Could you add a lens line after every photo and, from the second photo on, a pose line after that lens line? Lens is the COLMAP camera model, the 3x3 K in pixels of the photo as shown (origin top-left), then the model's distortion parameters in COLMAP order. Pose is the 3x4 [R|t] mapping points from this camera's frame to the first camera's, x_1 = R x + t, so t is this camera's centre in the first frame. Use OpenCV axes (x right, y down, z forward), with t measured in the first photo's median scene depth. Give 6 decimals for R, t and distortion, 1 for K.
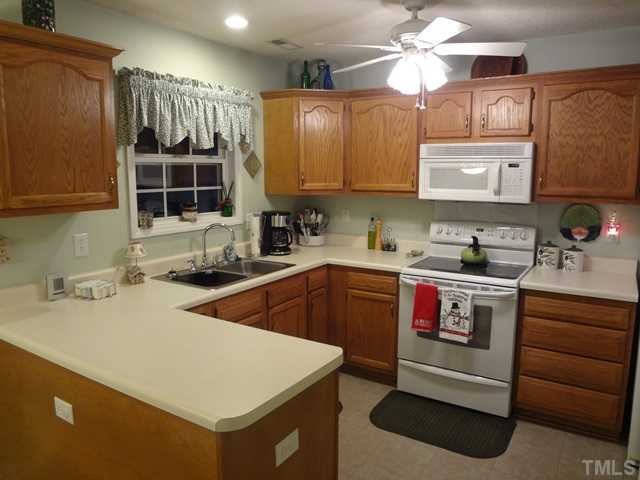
lens RADIAL K [[472.6, 0, 320.0], [0, 472.6, 240.0], [0, 0, 1]] dist [-0.047849, 0.001309]
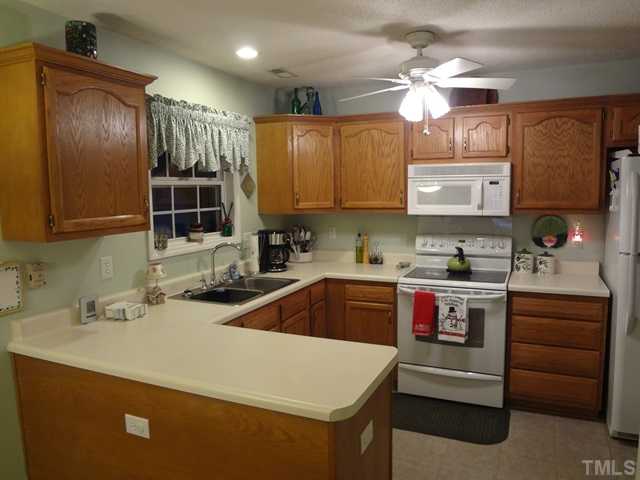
lens RADIAL K [[472.6, 0, 320.0], [0, 472.6, 240.0], [0, 0, 1]] dist [-0.047849, 0.001309]
pose [[0.989383, -0.031849, 0.141796, -0.165375], [0.037603, 0.998567, -0.038083, 0.006044], [-0.140380, 0.043010, 0.989163, -0.056527]]
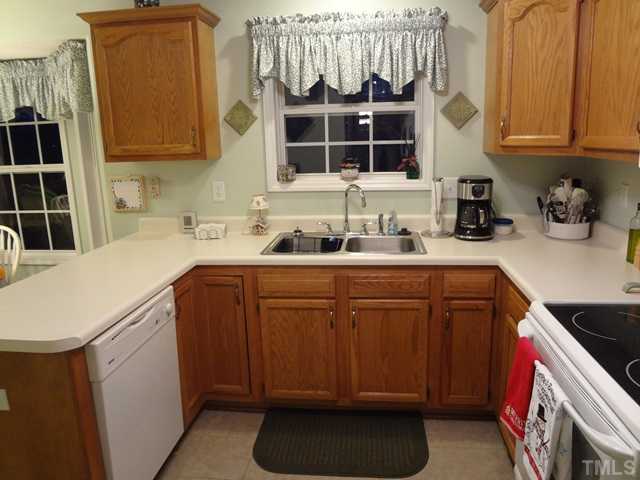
lens RADIAL K [[472.6, 0, 320.0], [0, 472.6, 240.0], [0, 0, 1]] dist [-0.047849, 0.001309]
pose [[0.432424, 0.180201, -0.883480, 0.528052], [-0.106460, 0.983176, 0.148429, -0.058326], [0.895364, 0.029871, 0.444333, 0.598025]]
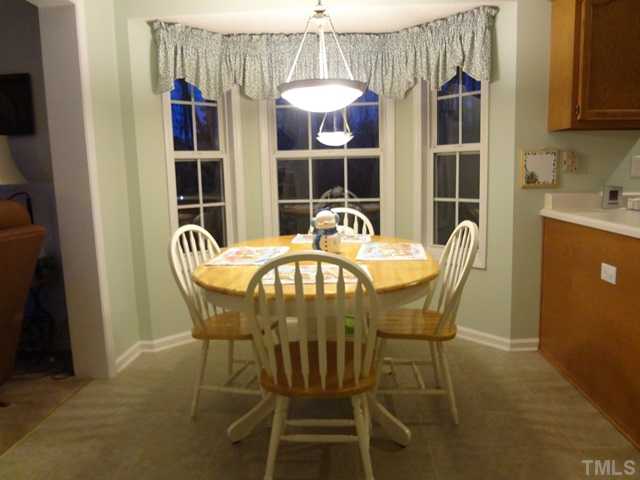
lens RADIAL K [[472.6, 0, 320.0], [0, 472.6, 240.0], [0, 0, 1]] dist [-0.047849, 0.001309]
pose [[0.491534, 0.111776, -0.863655, 0.069938], [-0.111152, 0.991670, 0.065084, 0.165503], [0.863736, 0.064006, 0.499864, -0.160248]]
